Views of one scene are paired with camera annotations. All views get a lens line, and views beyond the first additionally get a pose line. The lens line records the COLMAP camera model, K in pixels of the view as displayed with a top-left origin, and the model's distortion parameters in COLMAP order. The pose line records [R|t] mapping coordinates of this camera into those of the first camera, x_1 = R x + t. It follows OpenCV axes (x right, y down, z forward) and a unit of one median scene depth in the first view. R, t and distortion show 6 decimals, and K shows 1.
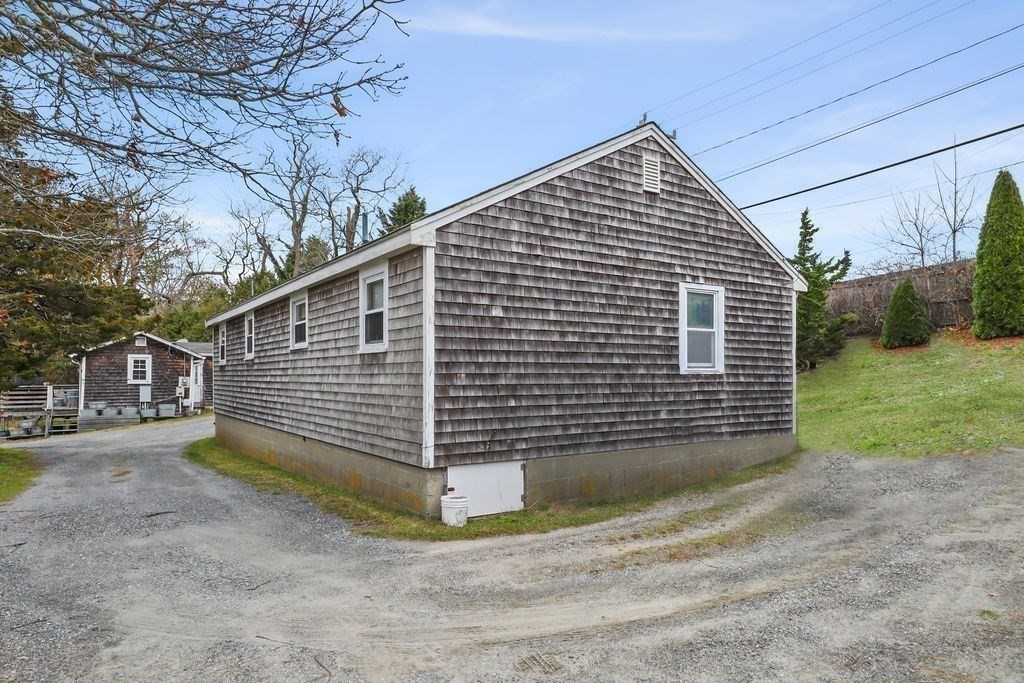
lens RADIAL K [[643.8, 0, 519.2], [0, 643.8, 378.8], [0, 0, 1]] dist [0.001012, -0.000152]
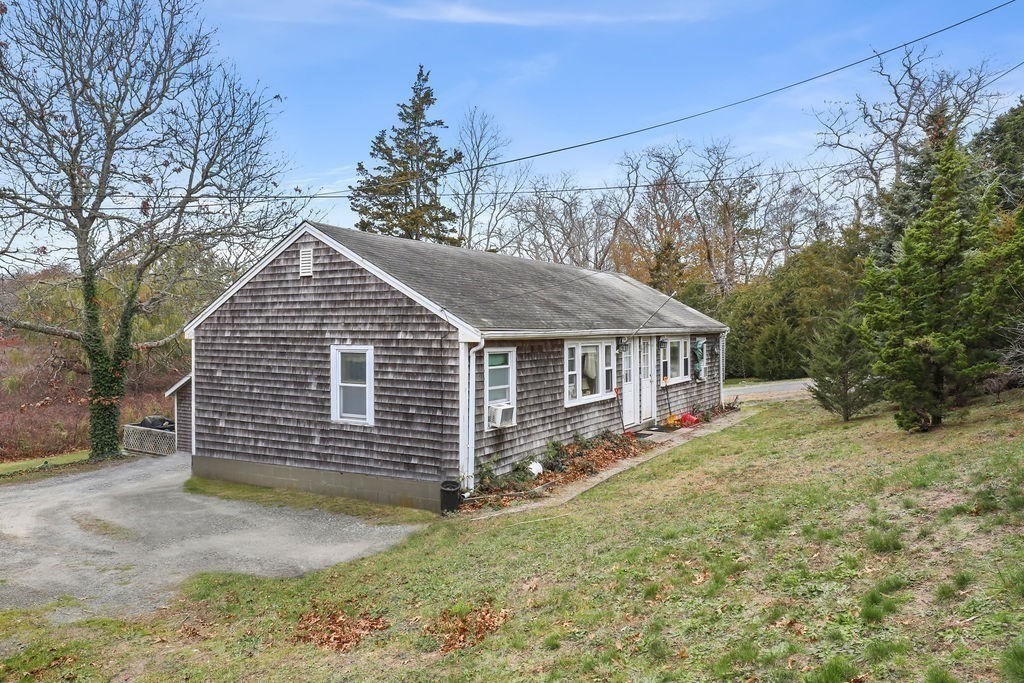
lens RADIAL K [[669.9, 0, 513.0], [0, 669.9, 336.2], [0, 0, 1]] dist [-0.003524, -0.000170]
pose [[0.414625, 0.011129, -0.909924, 1.473257], [-0.003649, 0.999938, 0.010567, -0.176451], [0.909985, -0.001061, 0.414640, 0.774769]]
